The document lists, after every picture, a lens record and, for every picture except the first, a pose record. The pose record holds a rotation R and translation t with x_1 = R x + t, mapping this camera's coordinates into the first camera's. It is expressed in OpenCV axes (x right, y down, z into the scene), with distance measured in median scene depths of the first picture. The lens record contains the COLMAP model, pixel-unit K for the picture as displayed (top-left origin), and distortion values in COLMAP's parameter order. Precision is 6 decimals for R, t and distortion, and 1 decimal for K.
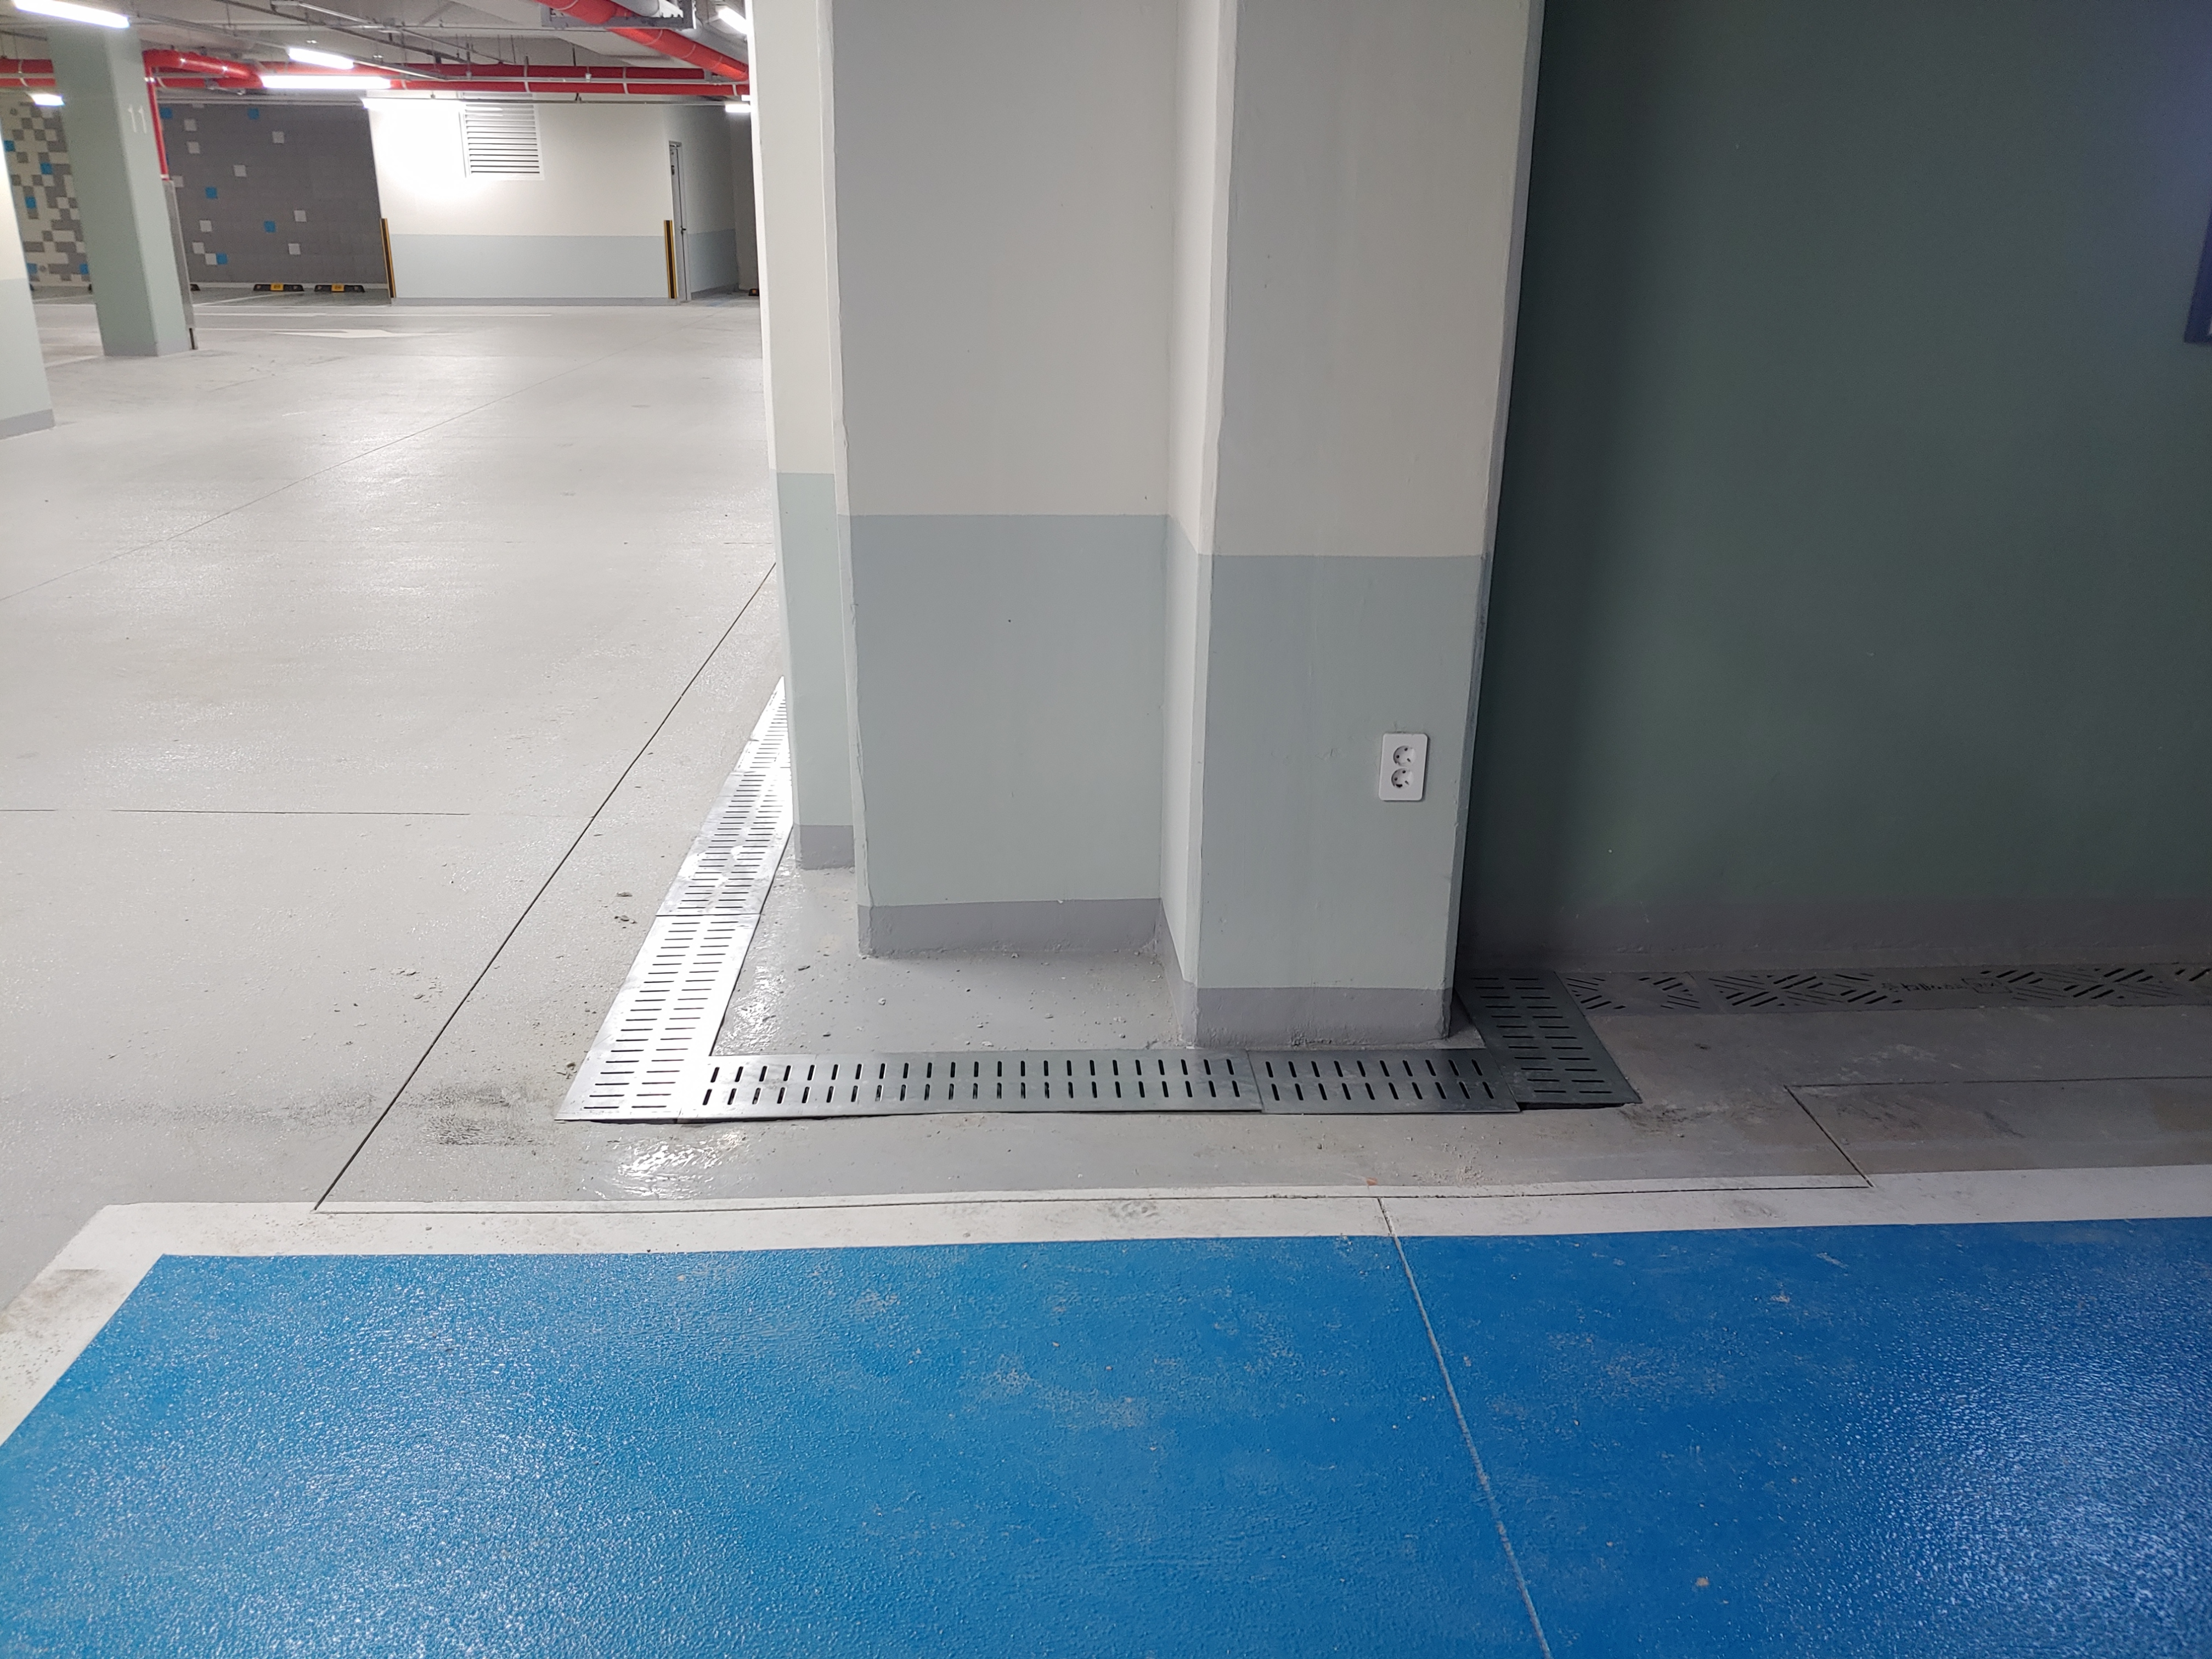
lens RADIAL K [[1646.4, 0, 1106.0], [0, 1646.4, 829.5], [0, 0, 1]] dist [-0.004802, -0.009042]
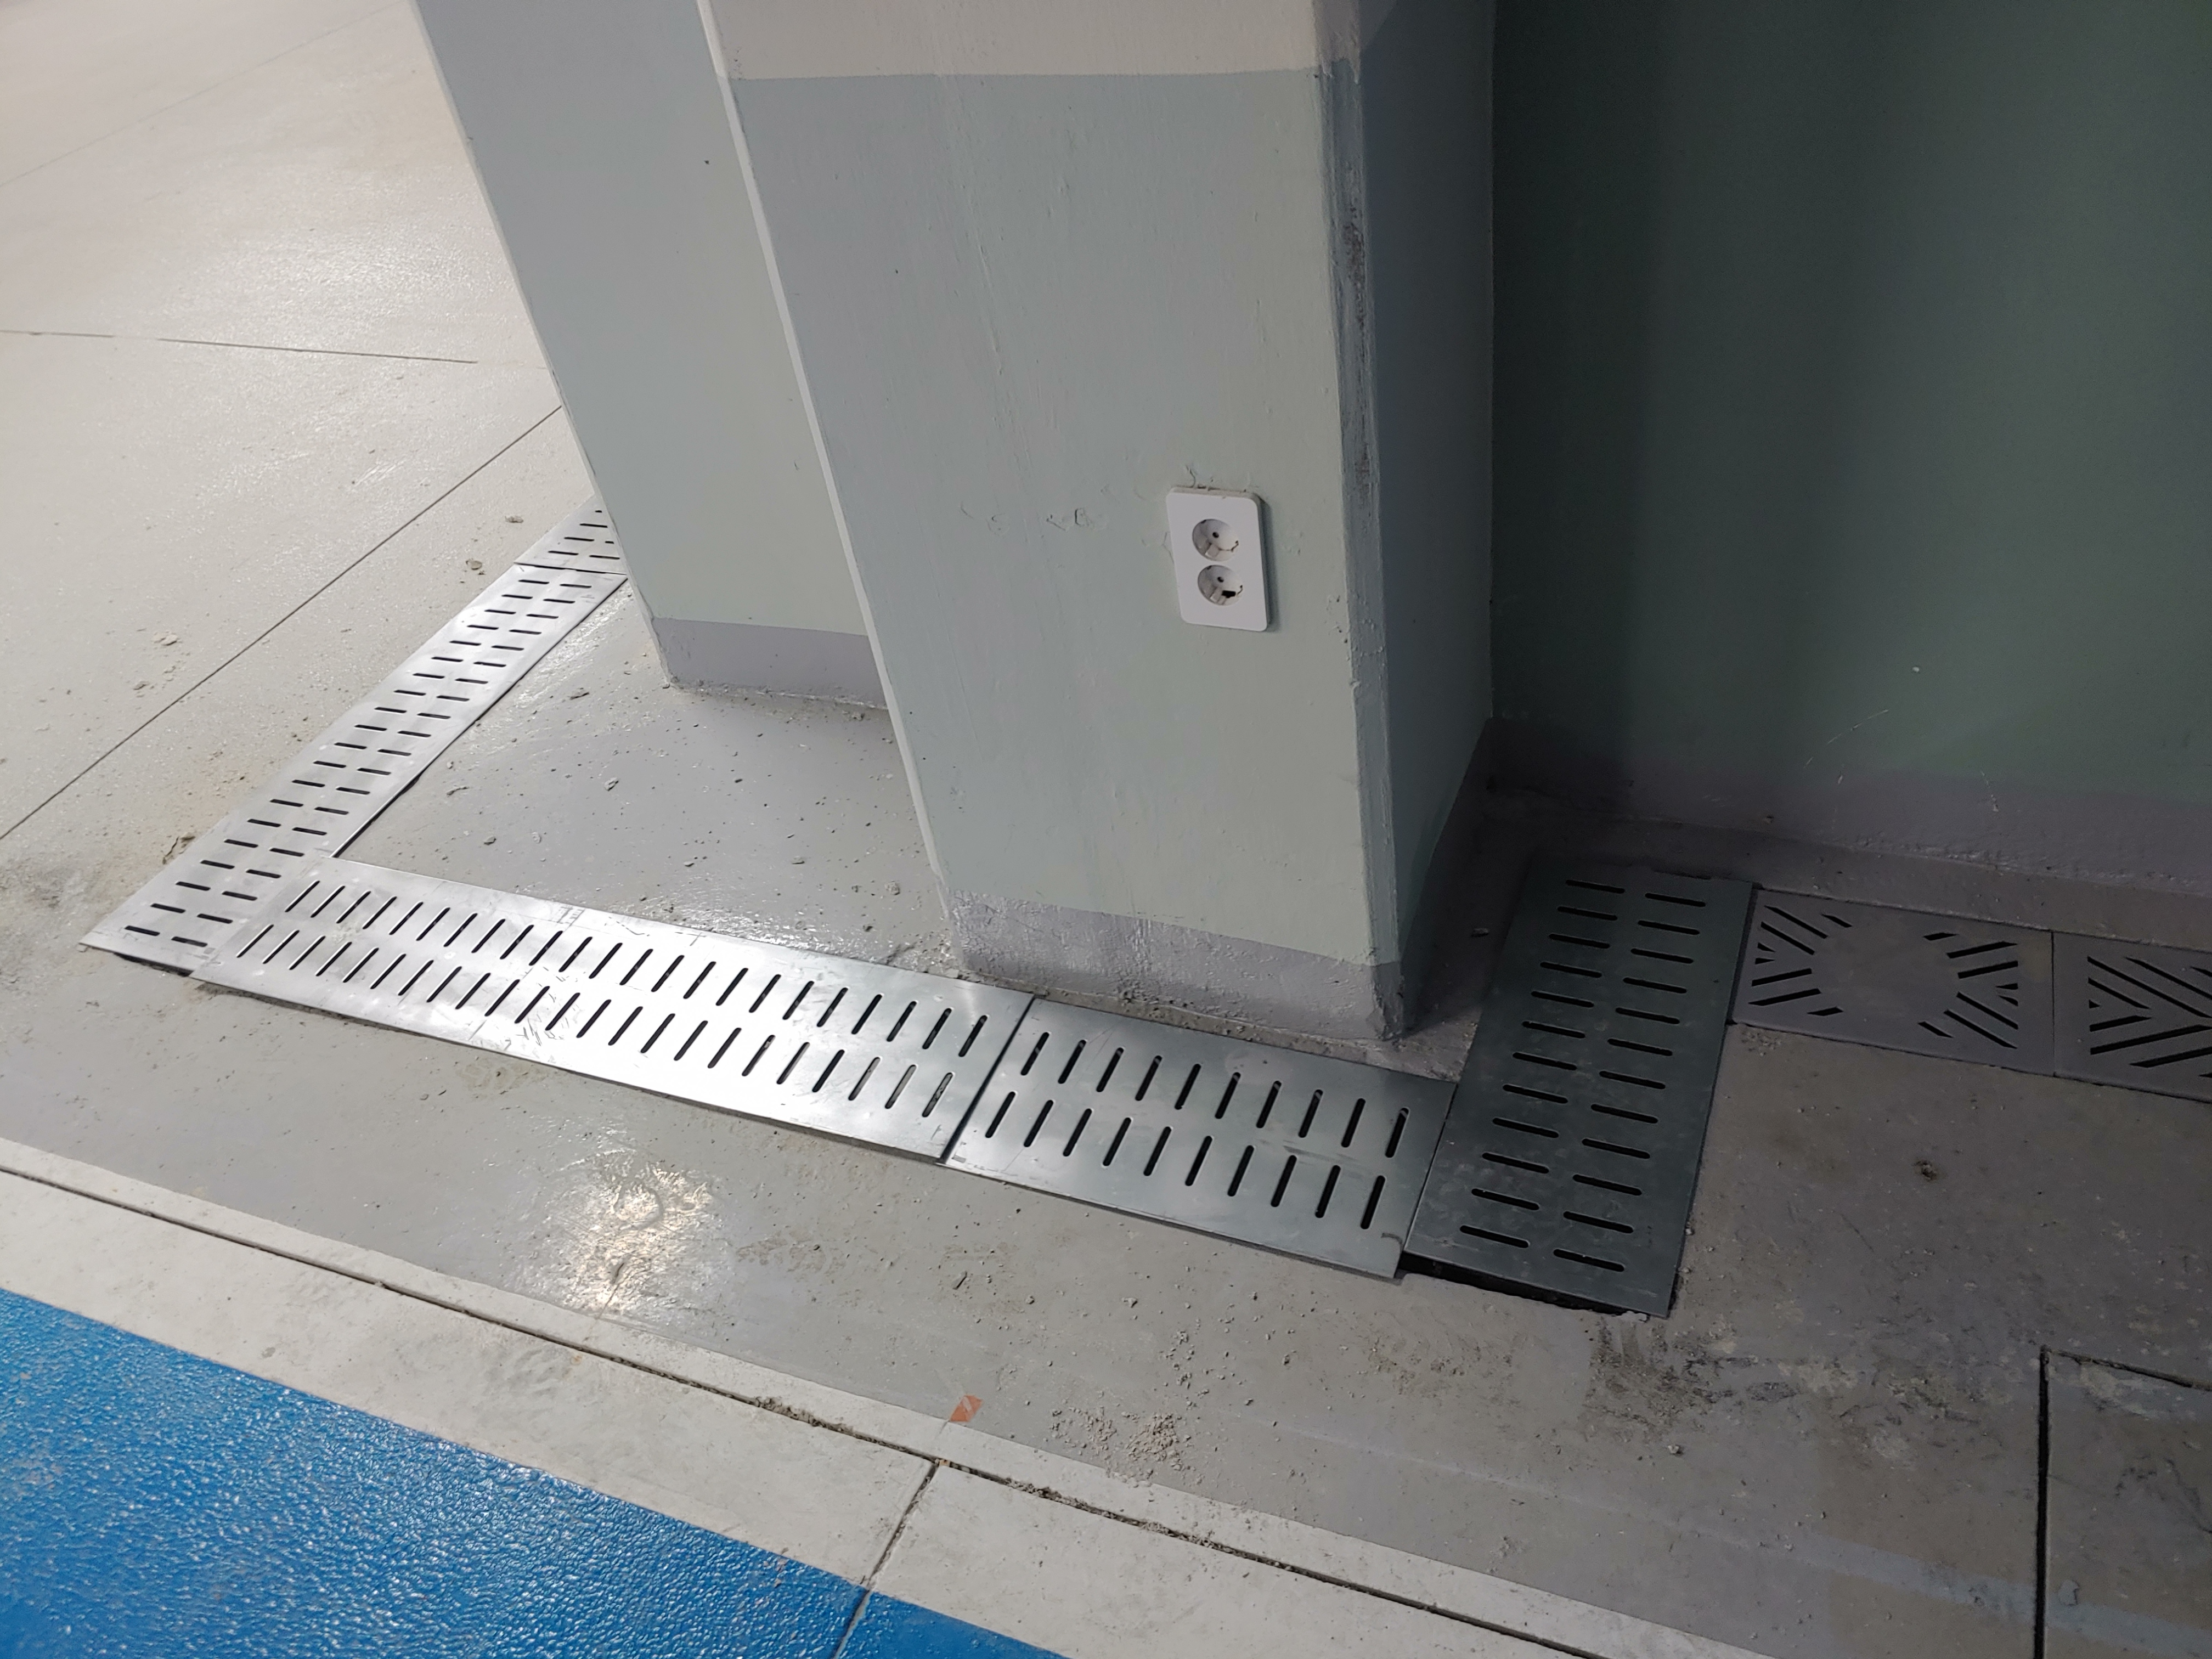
lens RADIAL K [[1713.3, 0, 1106.0], [0, 1713.3, 829.5], [0, 0, 1]] dist [-0.016328, 0.001593]
pose [[0.904341, 0.157597, -0.396649, 0.341952], [-0.007735, 0.935232, 0.353952, -0.131267], [0.426740, -0.317025, 0.846988, 0.546987]]
